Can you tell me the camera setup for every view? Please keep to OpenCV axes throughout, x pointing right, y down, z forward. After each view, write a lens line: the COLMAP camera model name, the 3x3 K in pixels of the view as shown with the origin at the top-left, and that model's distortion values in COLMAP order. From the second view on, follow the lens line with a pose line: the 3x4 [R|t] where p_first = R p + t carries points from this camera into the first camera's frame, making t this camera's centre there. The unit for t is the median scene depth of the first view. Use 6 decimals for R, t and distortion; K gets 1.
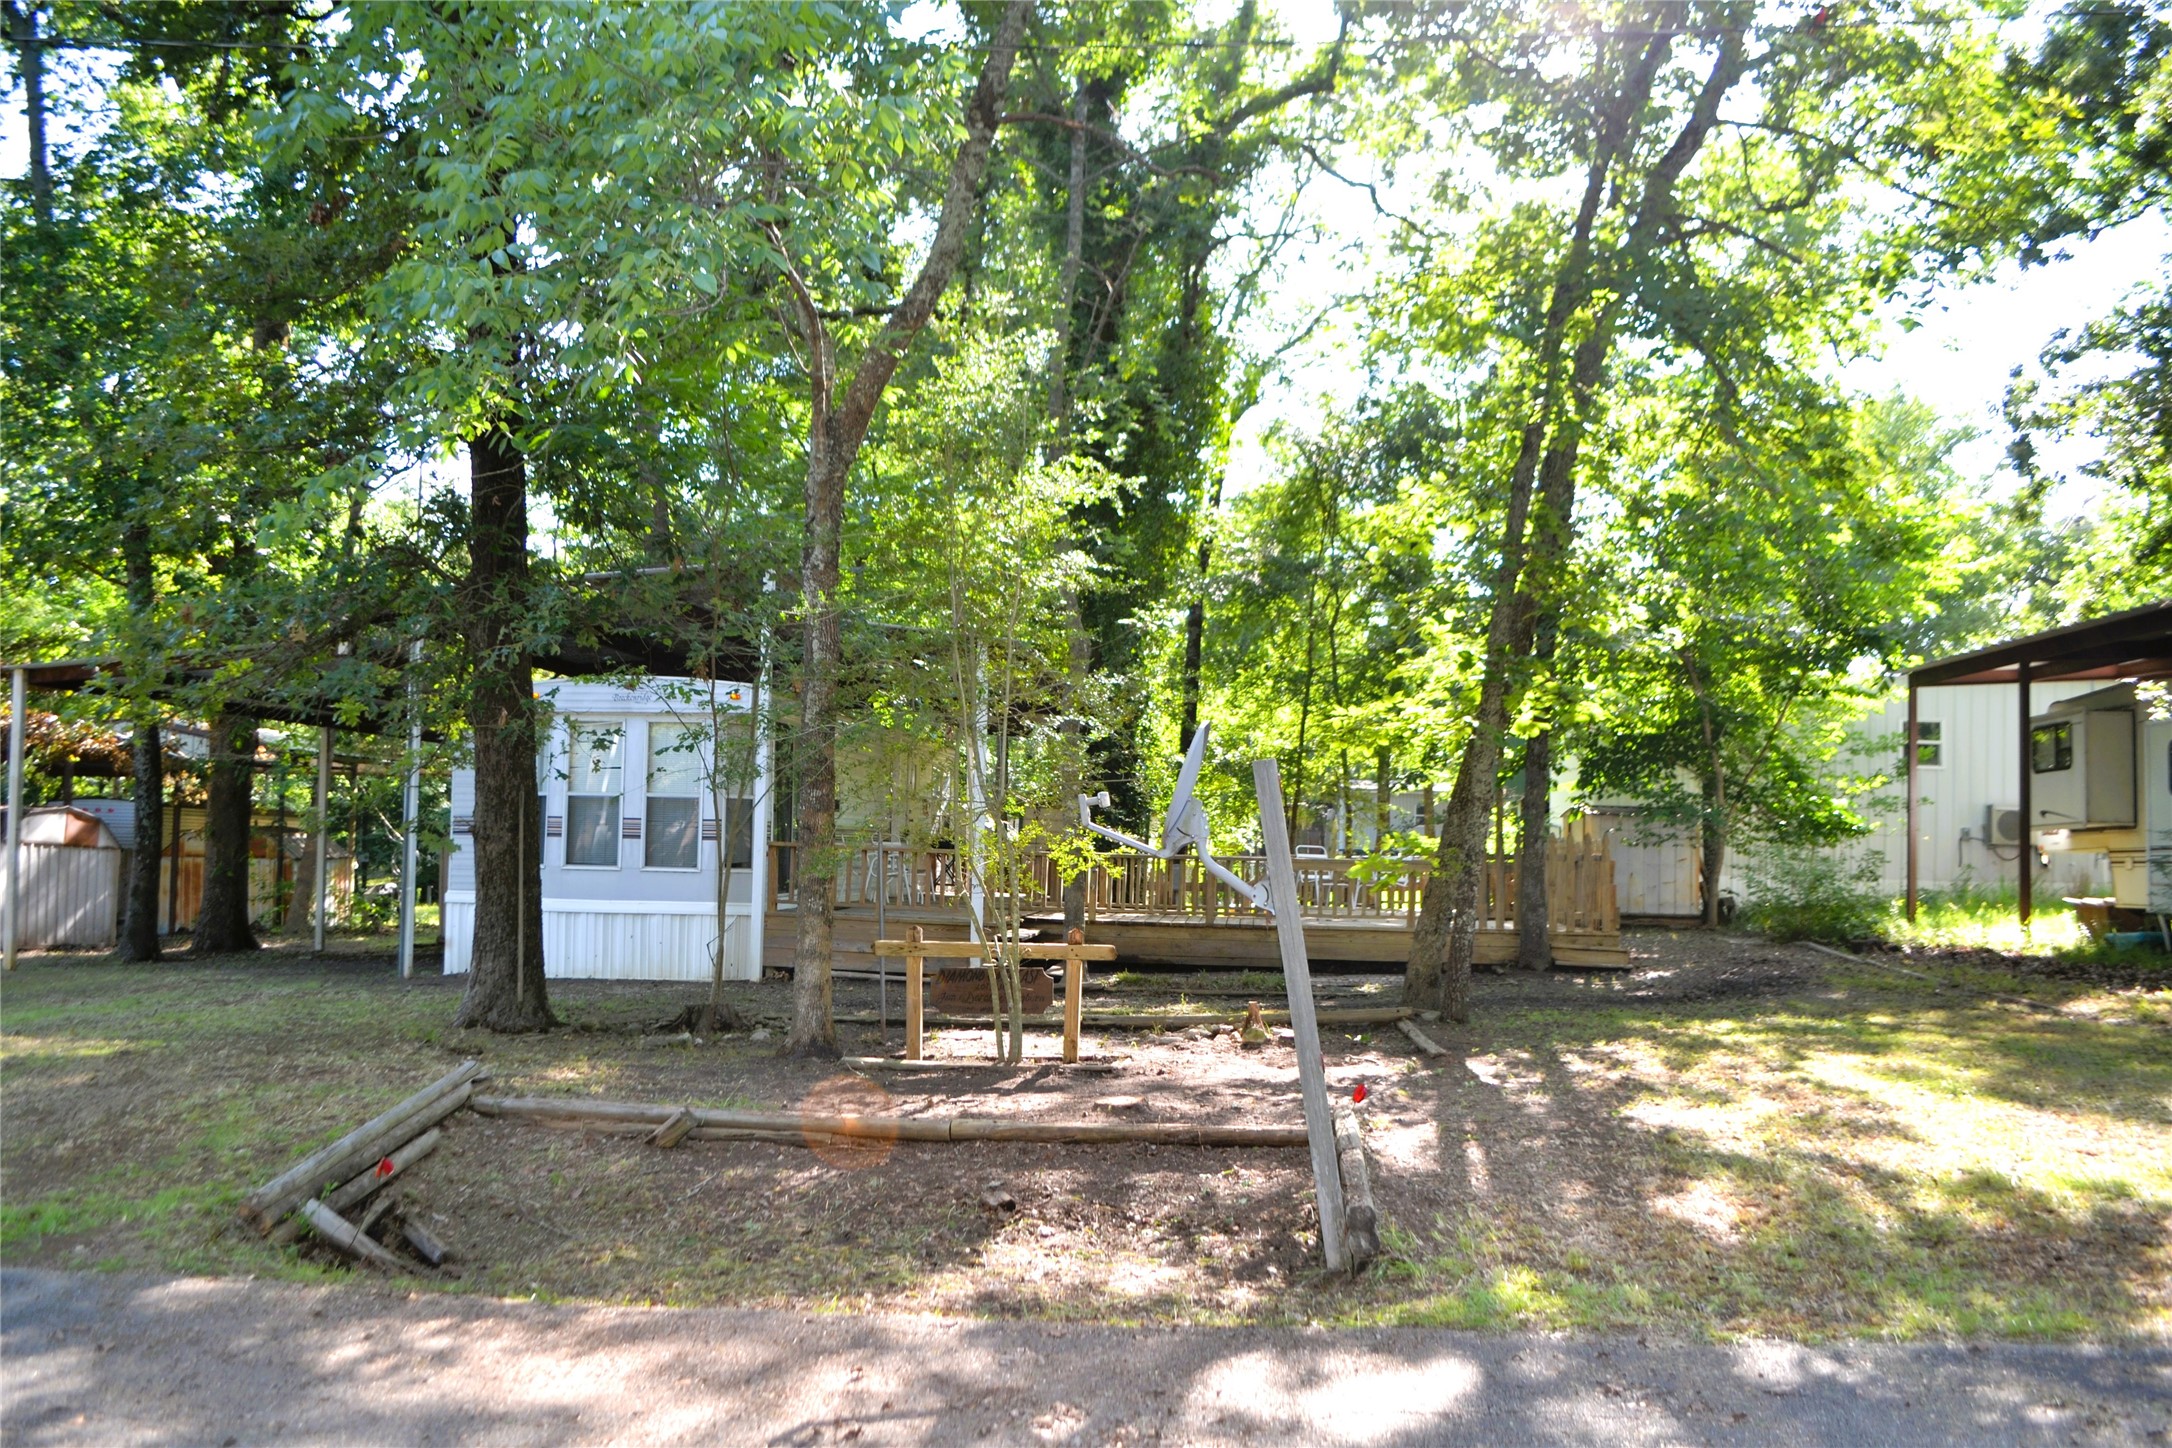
lens RADIAL K [[1760.0, 0, 1059.7], [0, 1760.0, 733.2], [0, 0, 1]] dist [-0.076303, 0.011114]
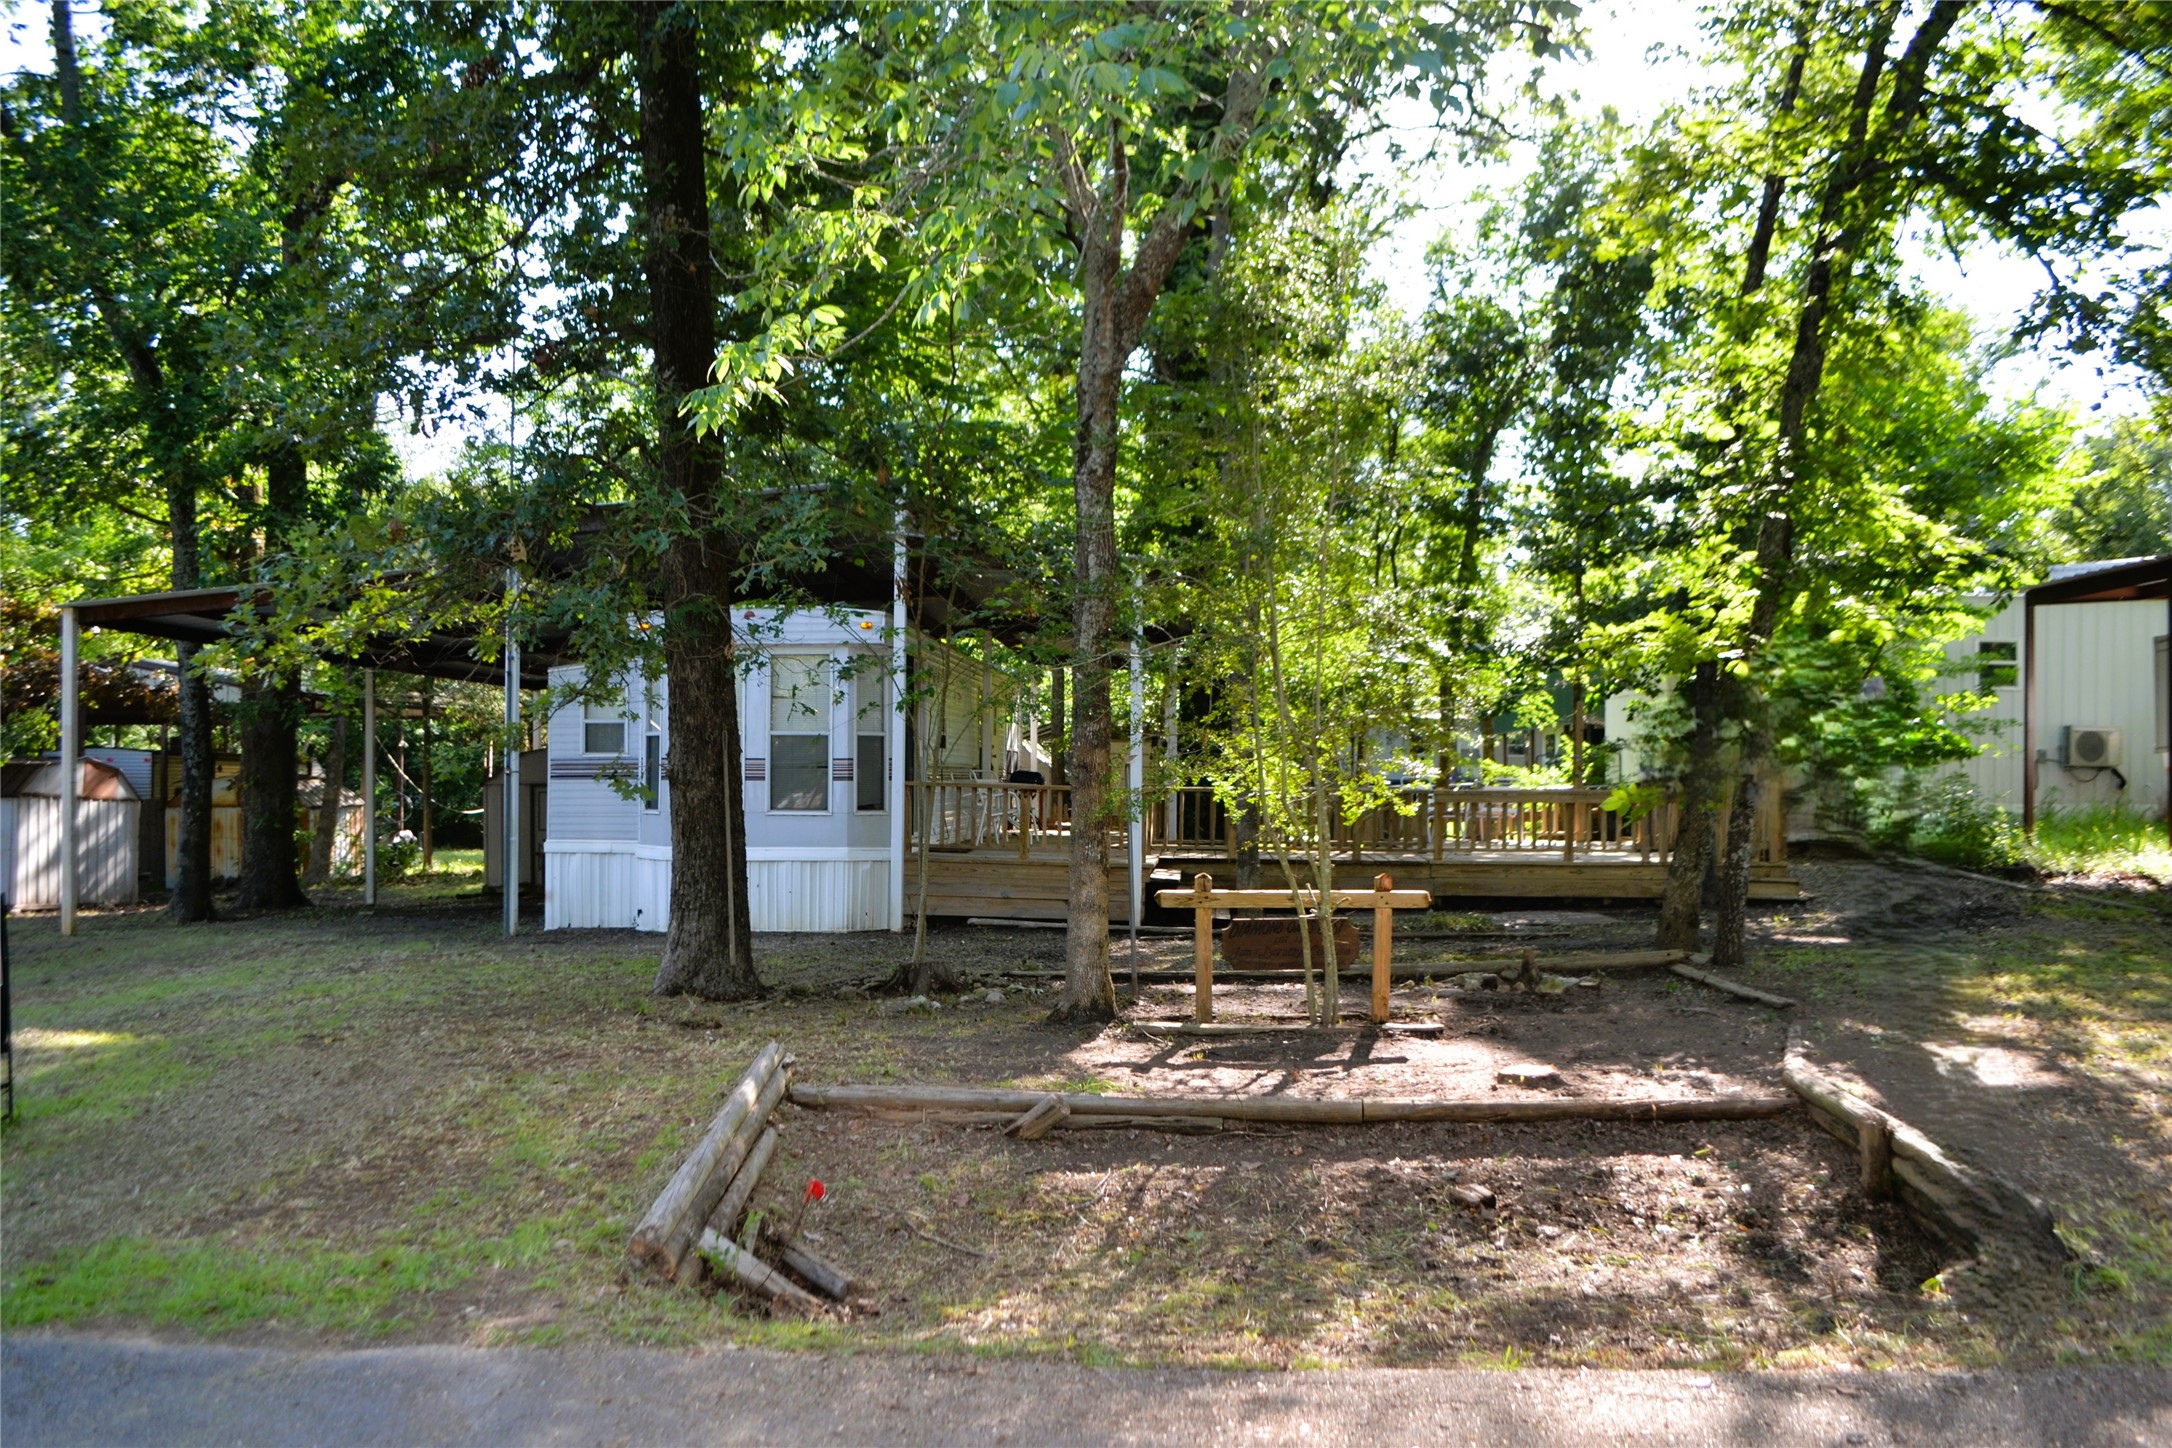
lens RADIAL K [[1760.0, 0, 1059.7], [0, 1760.0, 733.2], [0, 0, 1]] dist [-0.076303, 0.011114]
pose [[0.999490, -0.013956, 0.028725, -0.141415], [0.012864, 0.999200, 0.037870, 0.002801], [-0.029230, -0.037481, 0.998870, 0.087305]]
